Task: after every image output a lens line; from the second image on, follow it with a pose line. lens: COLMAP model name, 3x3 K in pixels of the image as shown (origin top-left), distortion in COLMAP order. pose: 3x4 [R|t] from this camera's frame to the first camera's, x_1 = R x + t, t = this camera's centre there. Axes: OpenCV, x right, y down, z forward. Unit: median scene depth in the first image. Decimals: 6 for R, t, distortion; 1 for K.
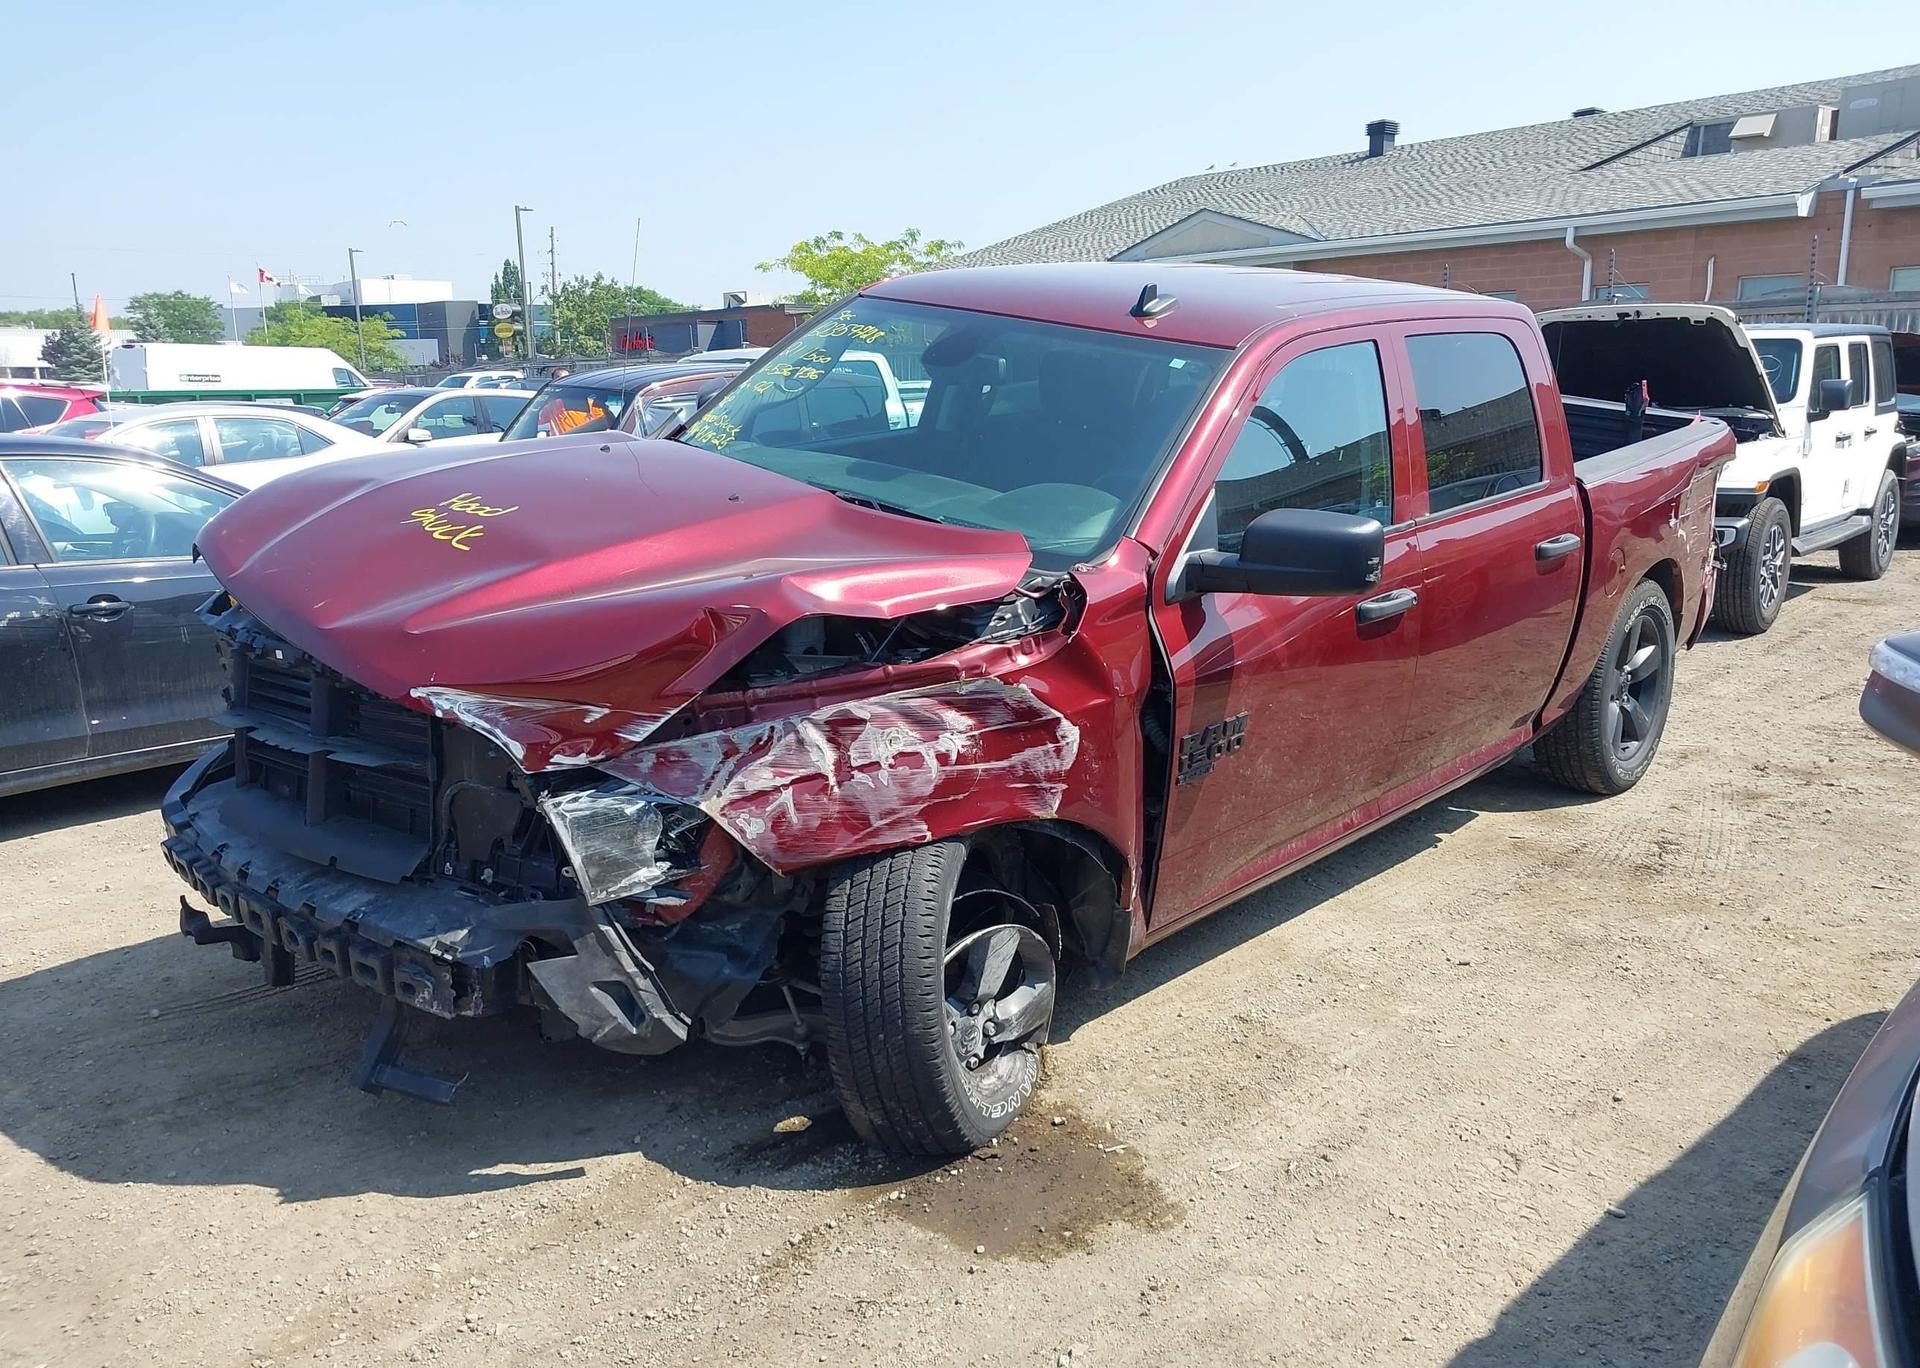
lens RADIAL K [[1764.3, 0, 872.4], [0, 1764.3, 686.9], [0, 0, 1]] dist [0.003149, 0.013453]
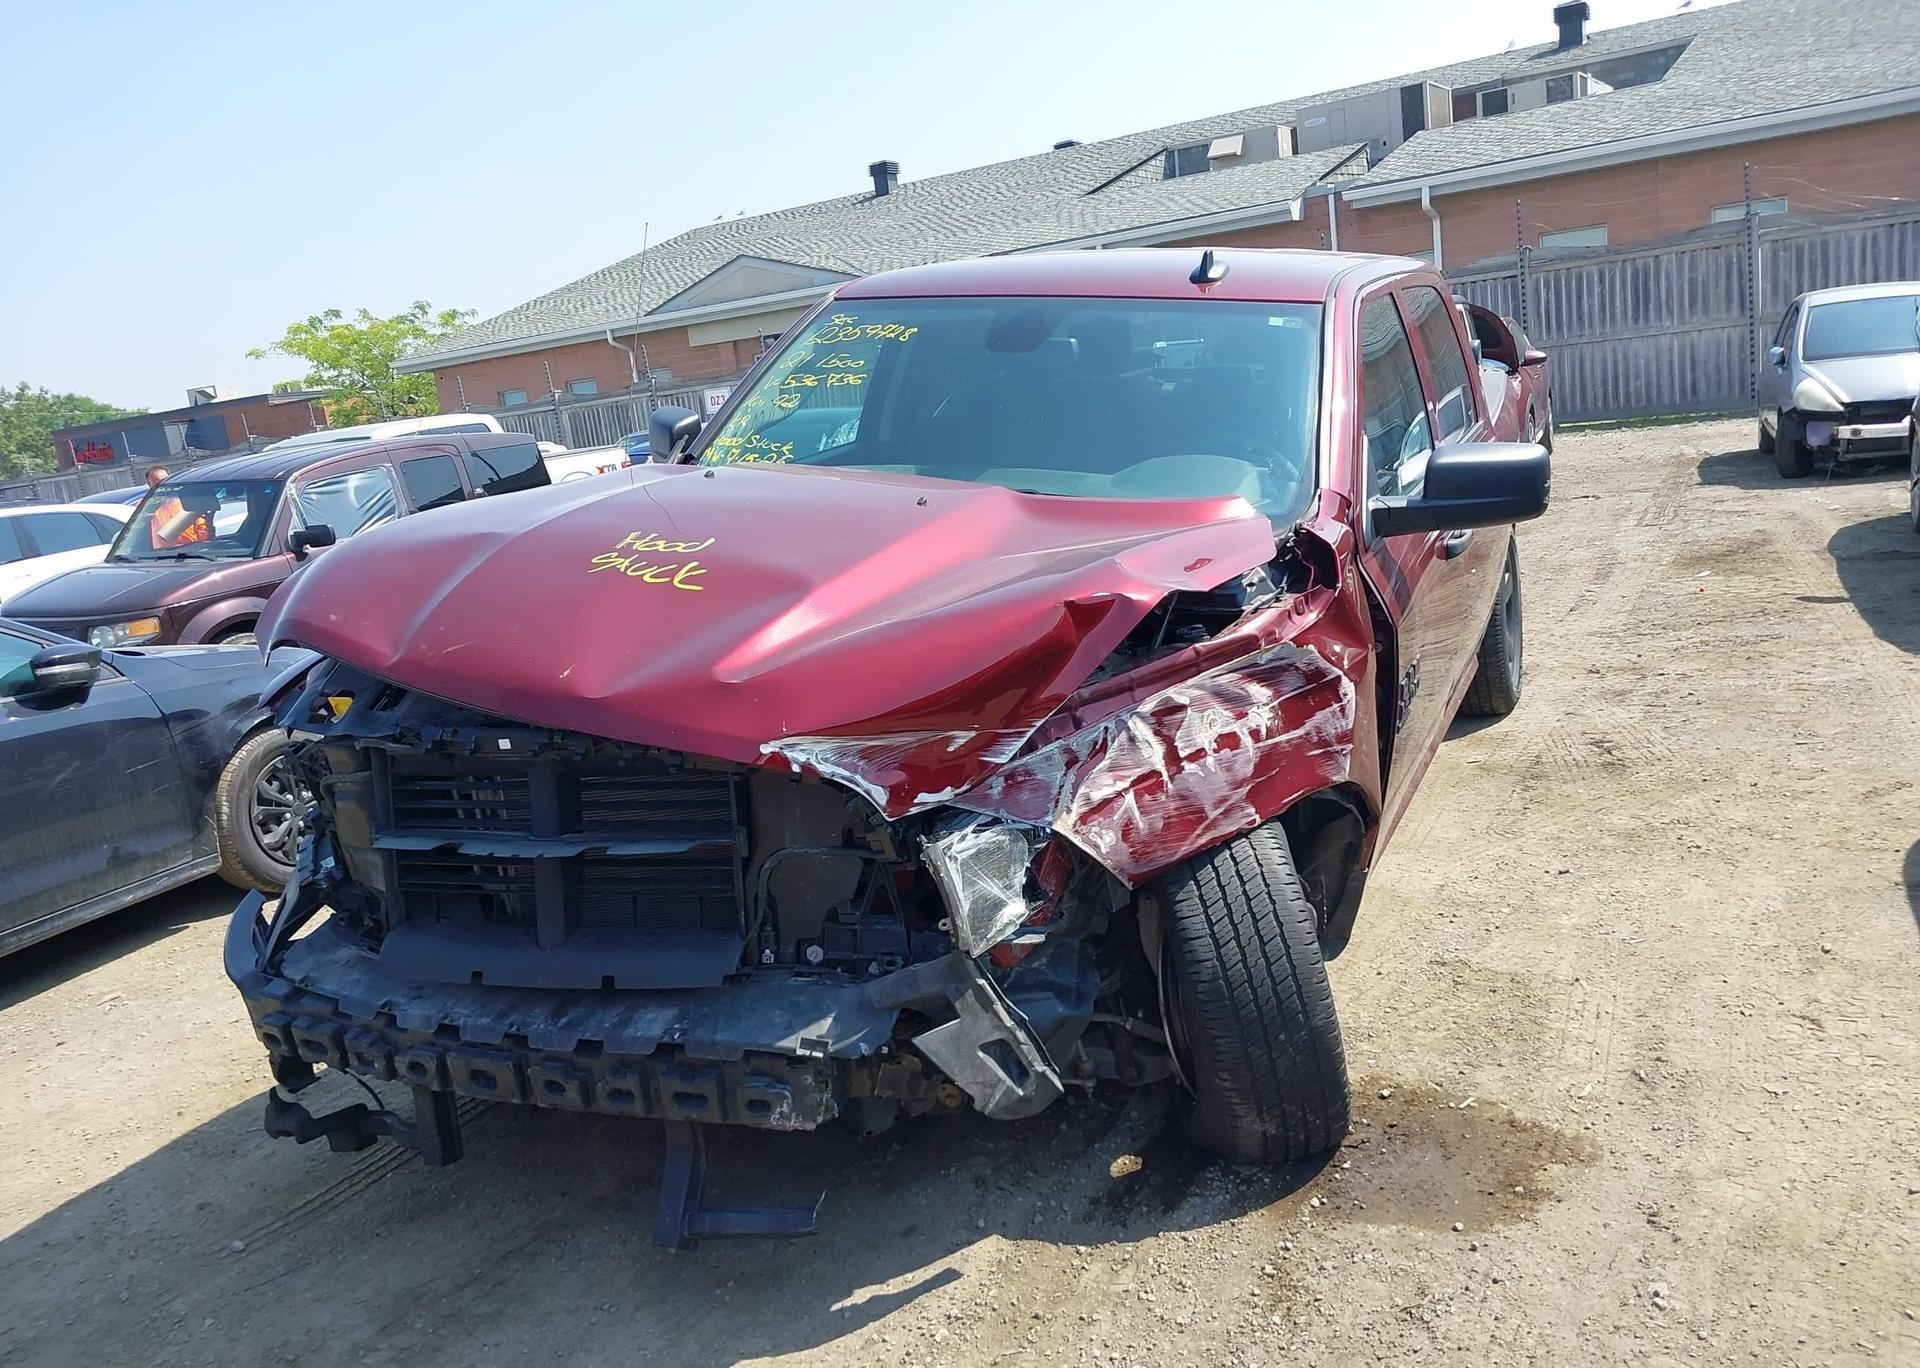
lens RADIAL K [[1764.3, 0, 872.4], [0, 1764.3, 686.9], [0, 0, 1]] dist [0.003149, 0.013453]
pose [[0.926609, -0.149248, 0.345138, -0.474045], [0.164206, 0.986322, -0.014337, -0.004819], [-0.338277, 0.069959, 0.938442, 0.180223]]
